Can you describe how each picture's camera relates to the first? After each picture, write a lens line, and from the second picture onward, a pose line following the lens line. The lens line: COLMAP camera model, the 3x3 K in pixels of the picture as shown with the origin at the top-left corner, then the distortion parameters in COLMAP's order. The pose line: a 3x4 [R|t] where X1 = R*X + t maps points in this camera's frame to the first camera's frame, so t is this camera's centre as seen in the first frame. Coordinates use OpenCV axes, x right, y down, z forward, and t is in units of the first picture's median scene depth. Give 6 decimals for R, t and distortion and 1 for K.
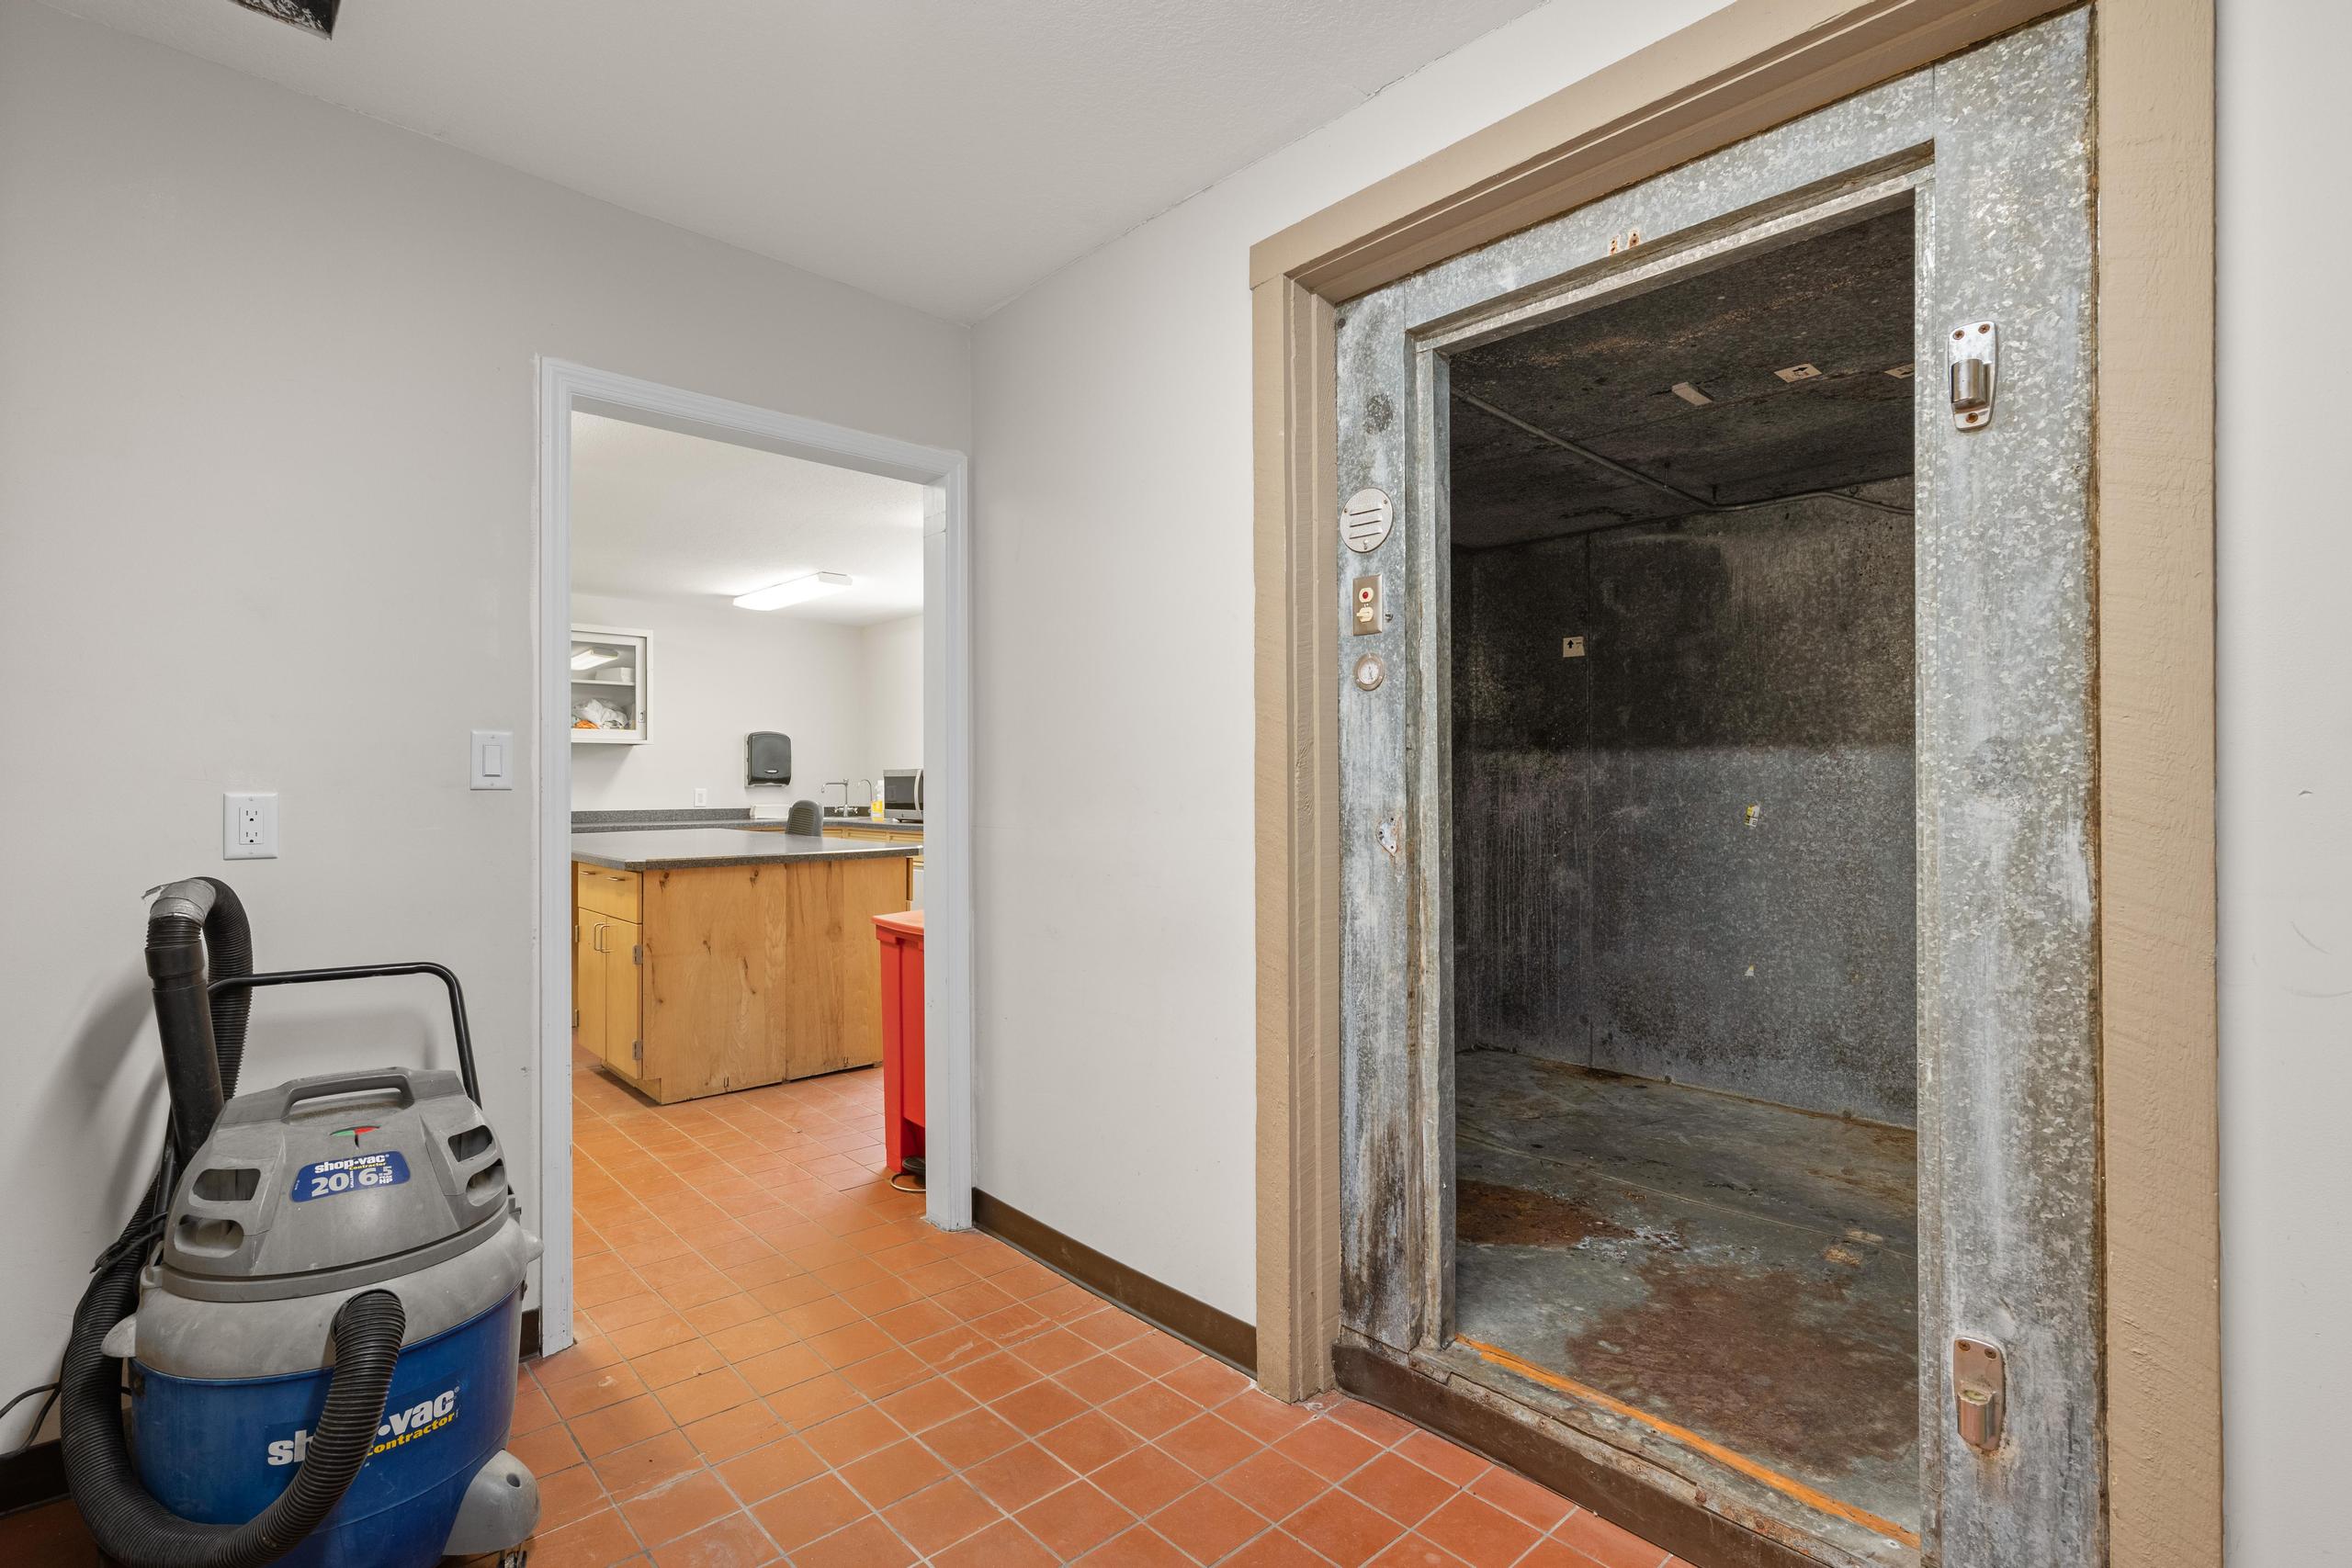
lens RADIAL K [[1077.3, 0, 1179.2], [0, 1077.3, 789.2], [0, 0, 1]] dist [0.000911, 0.001046]
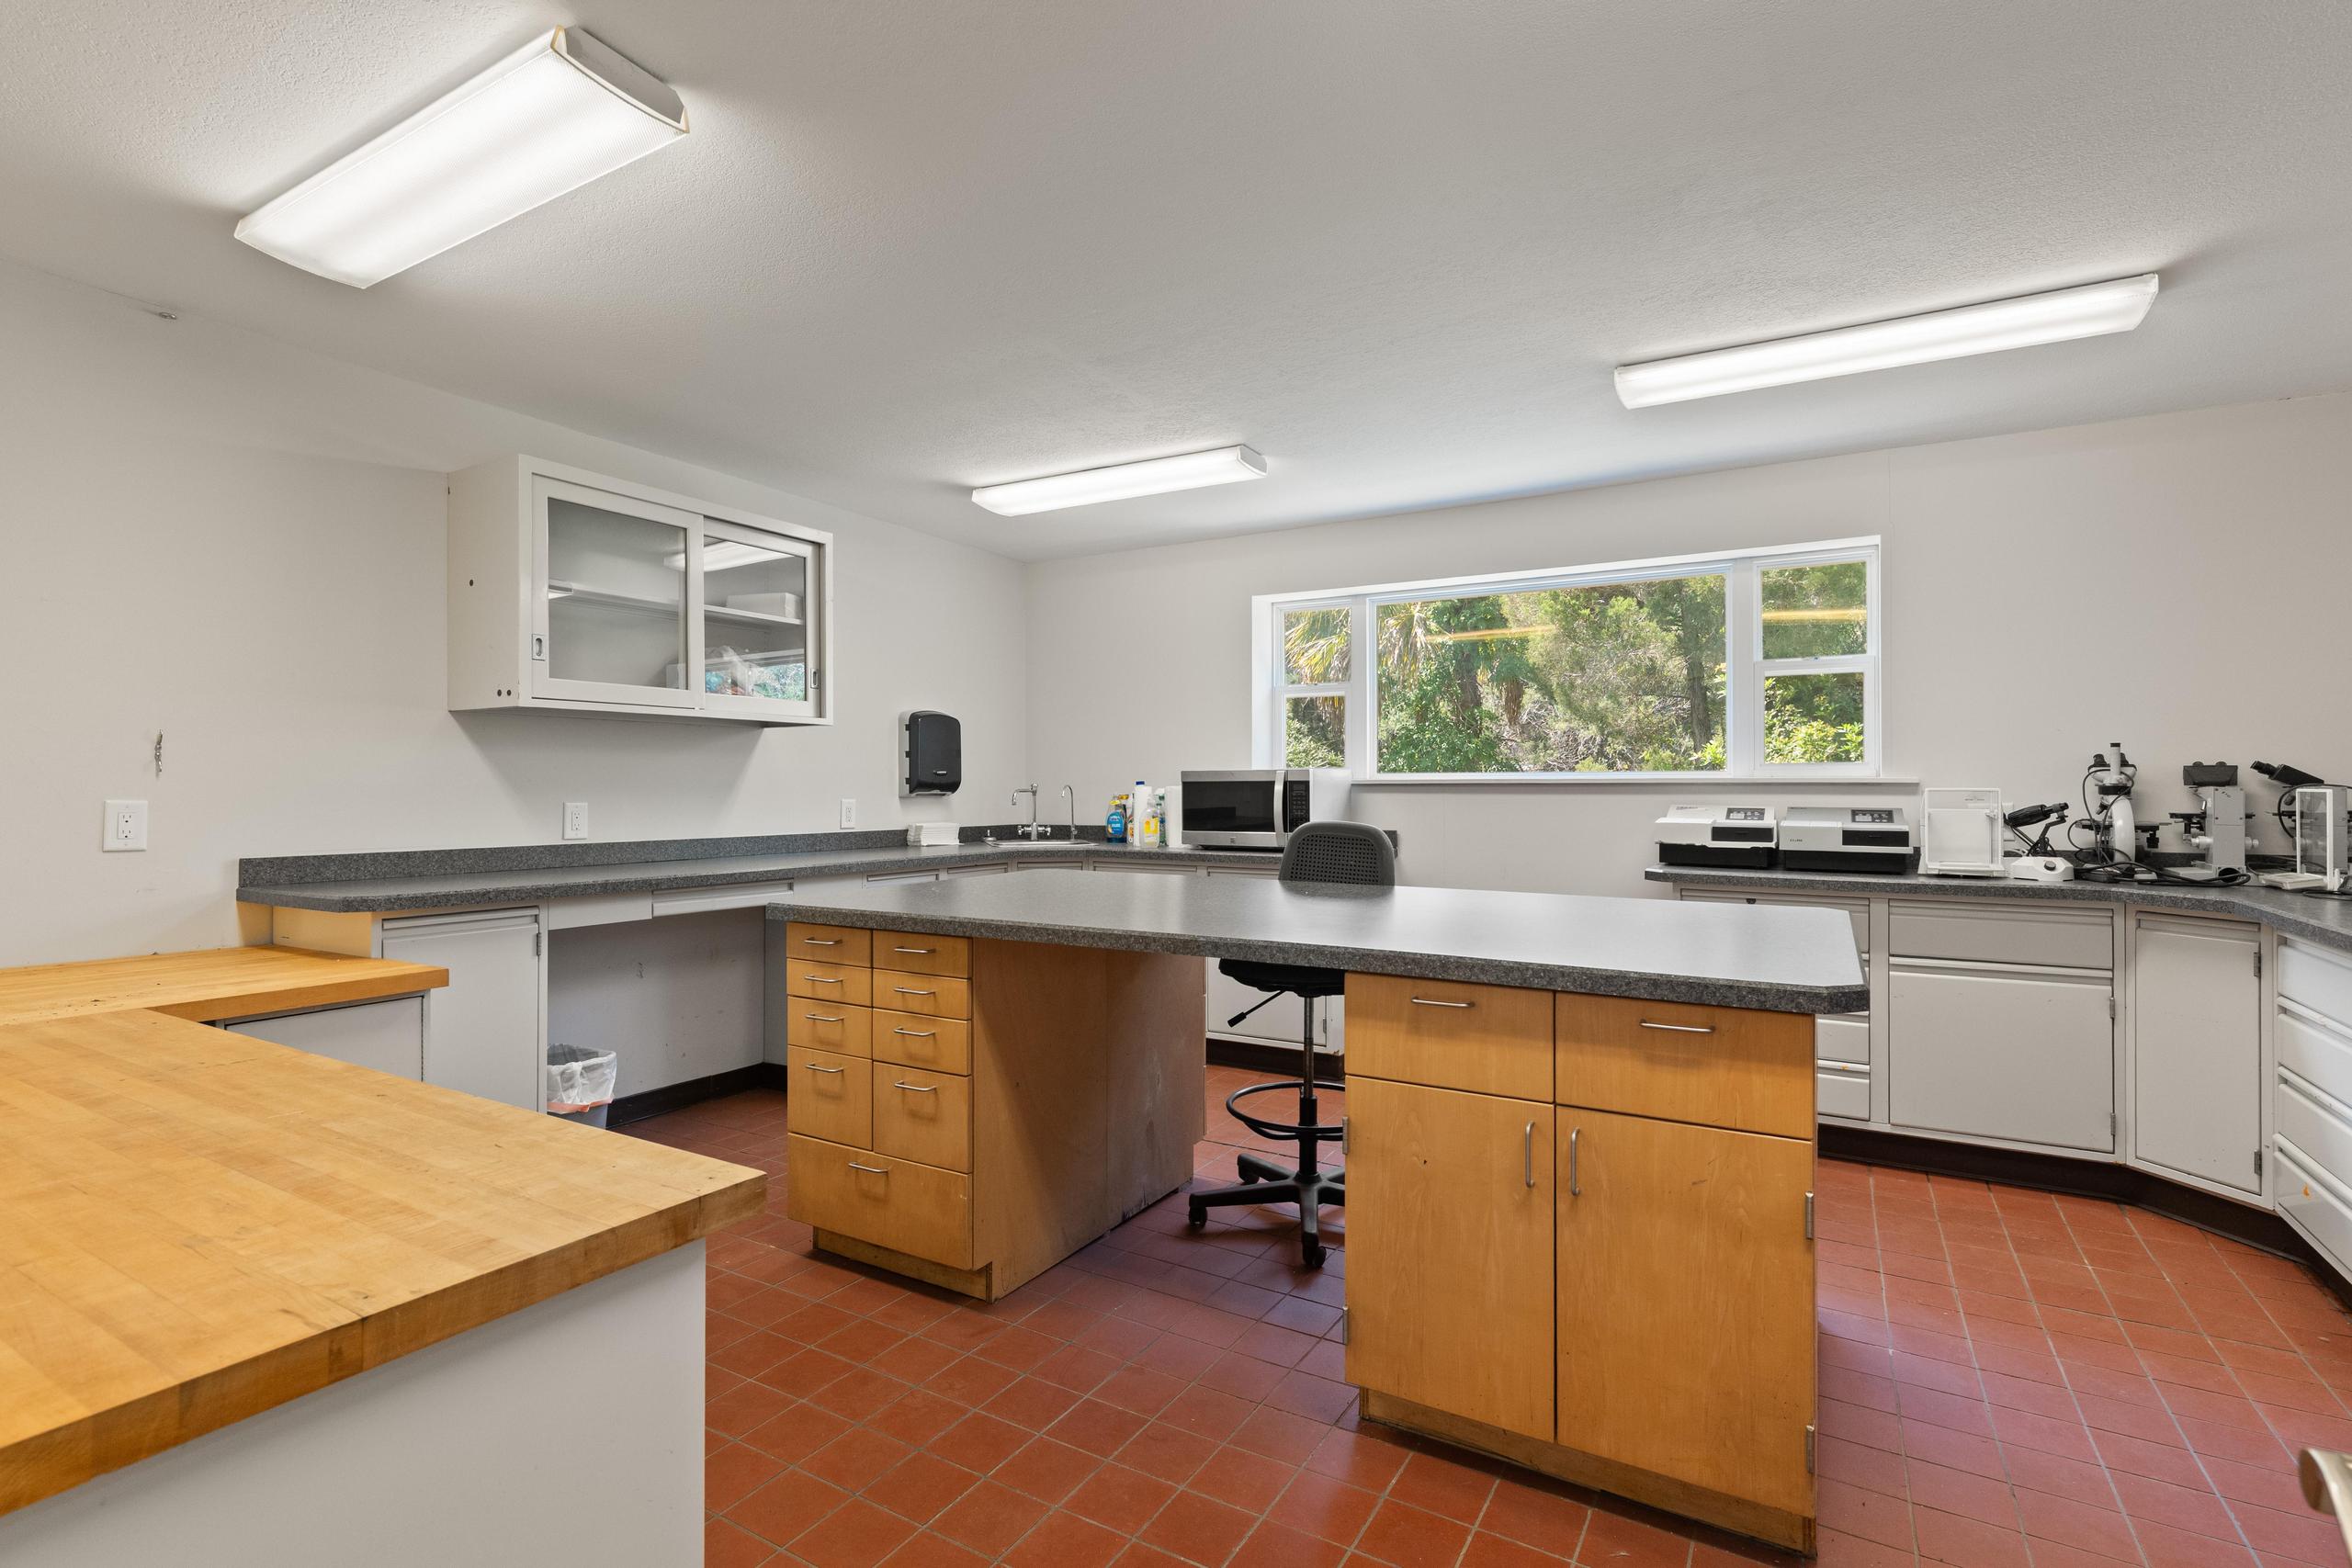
lens RADIAL K [[1077.3, 0, 1186.4], [0, 1077.3, 783.5], [0, 0, 1]] dist [0.000911, 0.001046]
pose [[0.951627, 0.000481, 0.307256, -0.438121], [0.001679, 0.999976, -0.006767, -0.005489], [-0.307252, 0.006956, 0.951603, 0.342022]]
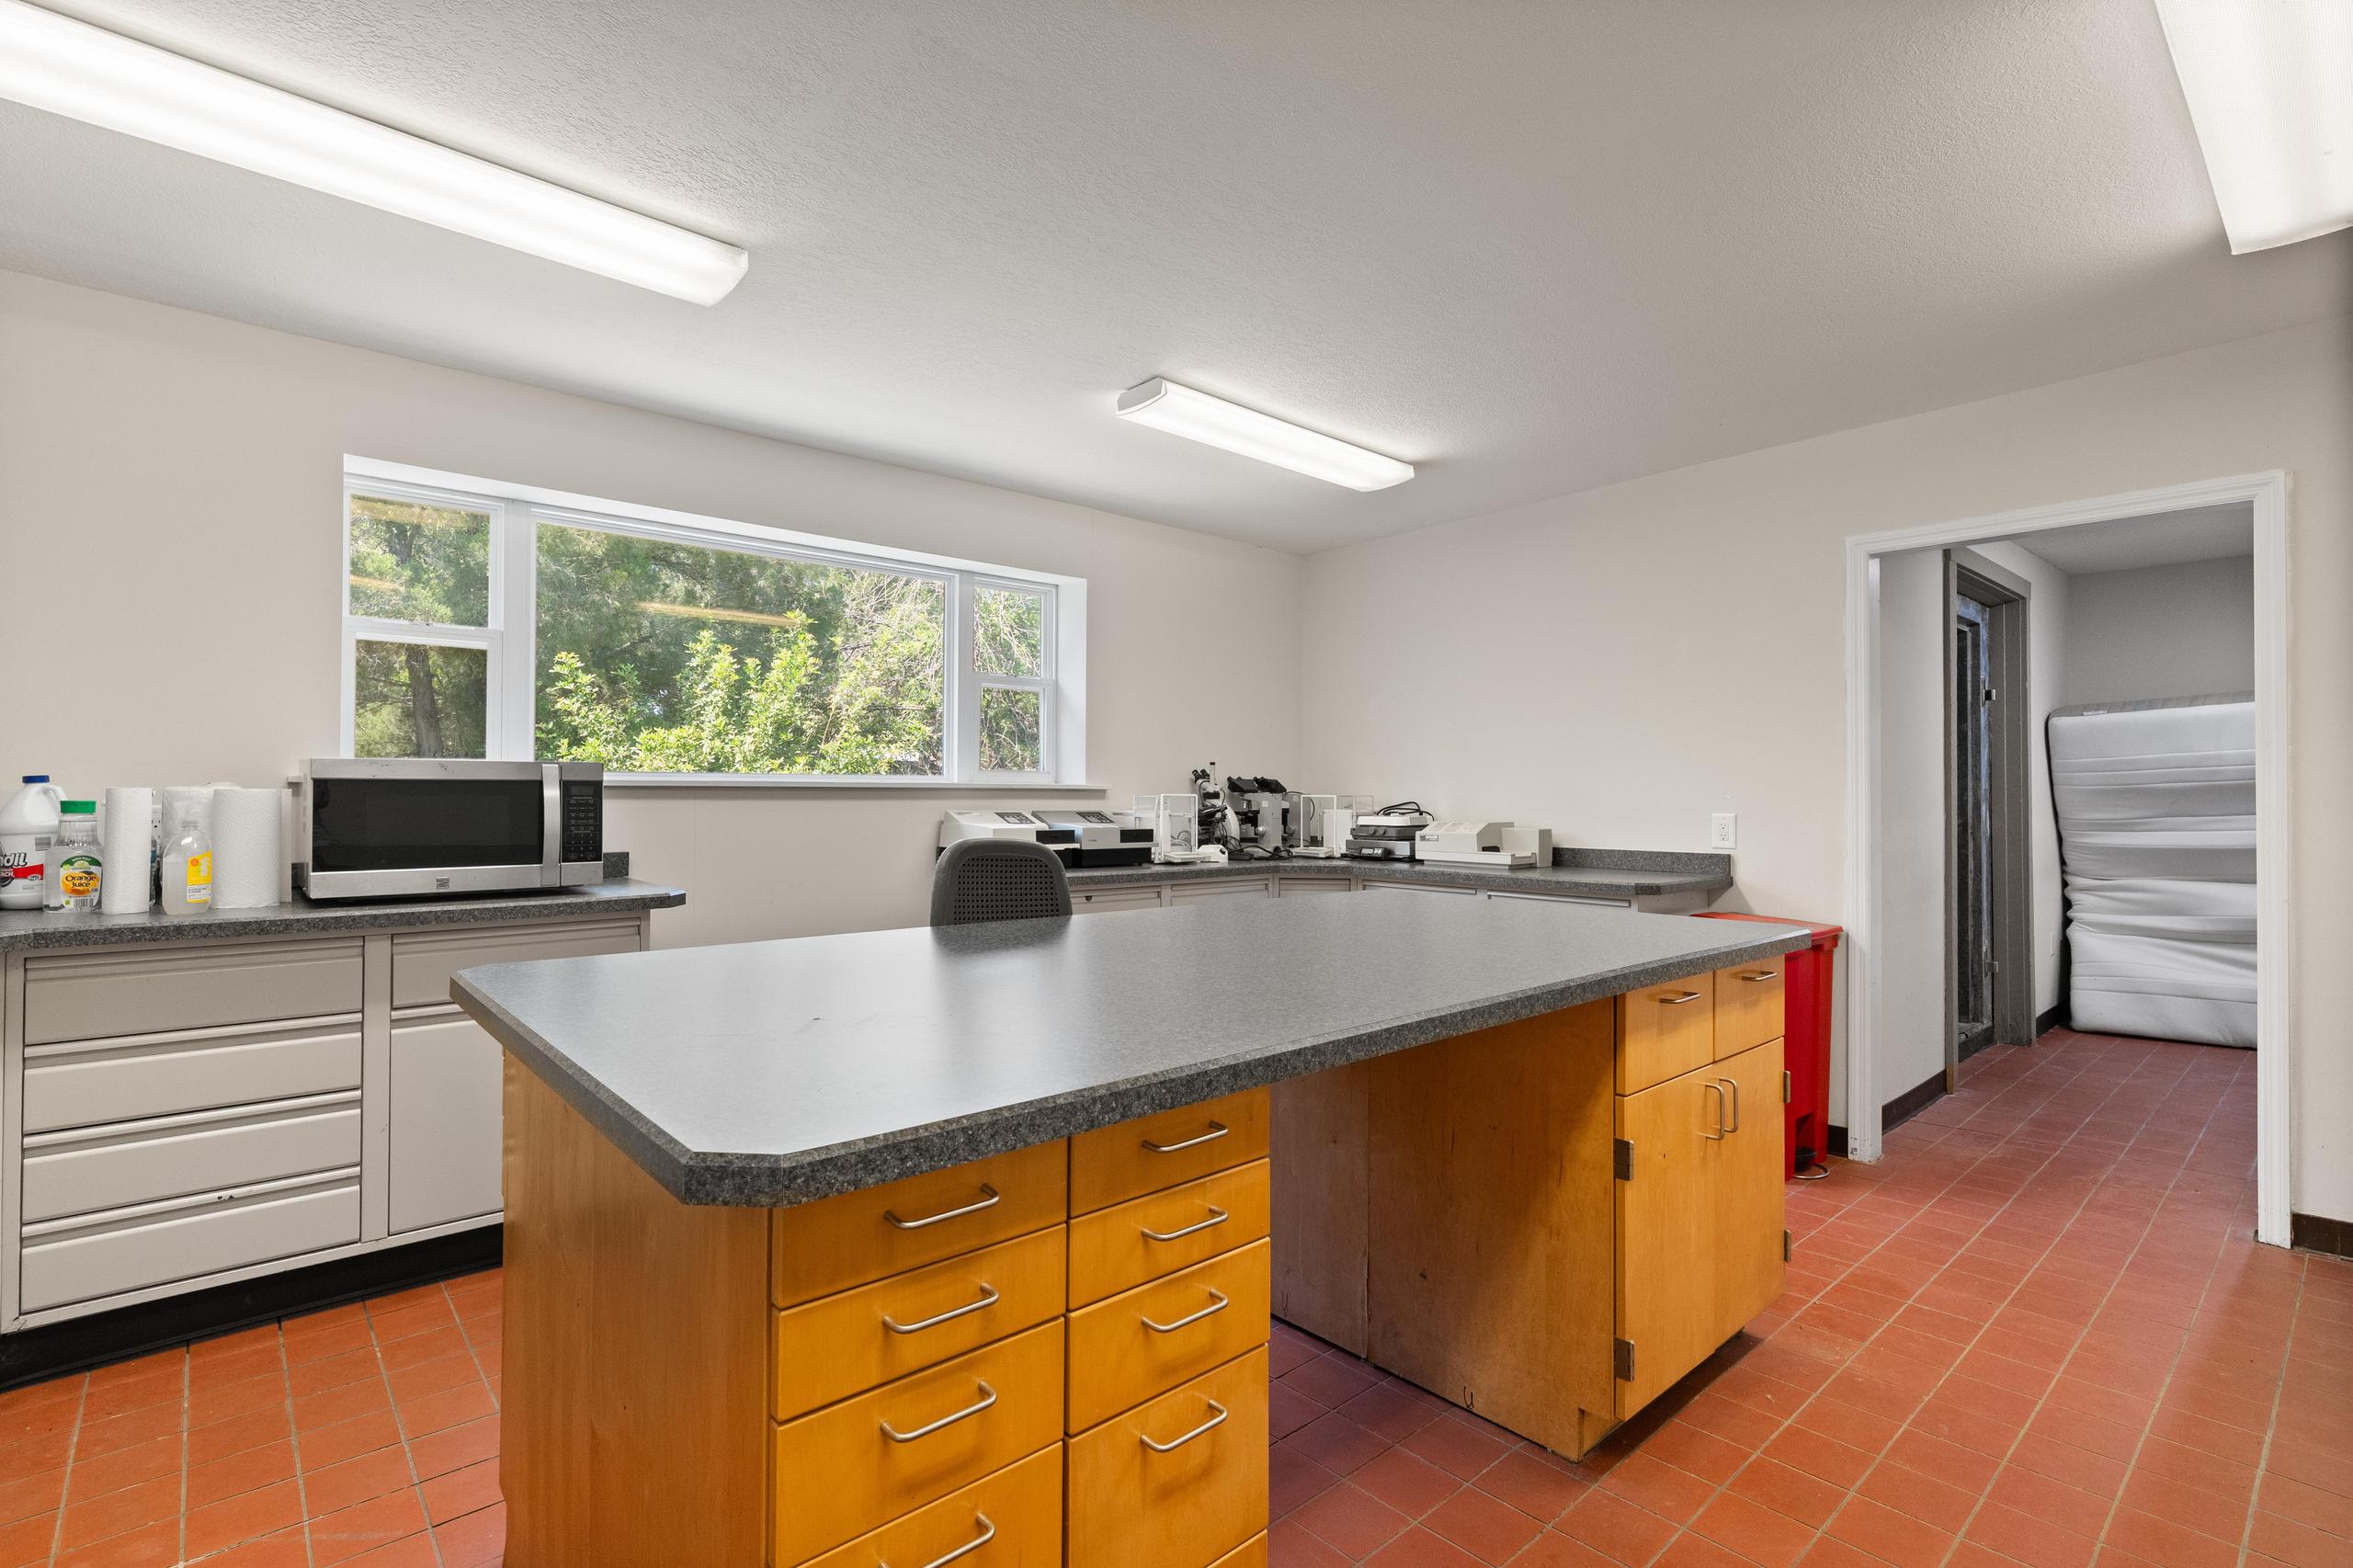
lens RADIAL K [[1077.9, 0, 1161.7], [0, 1077.9, 782.7], [0, 0, 1]] dist [0.000911, 0.001046]
pose [[0.027457, 0.009696, 0.999576, -0.565554], [0.000167, 0.999953, -0.009705, -0.006445], [-0.999623, 0.000434, 0.027454, 0.664065]]
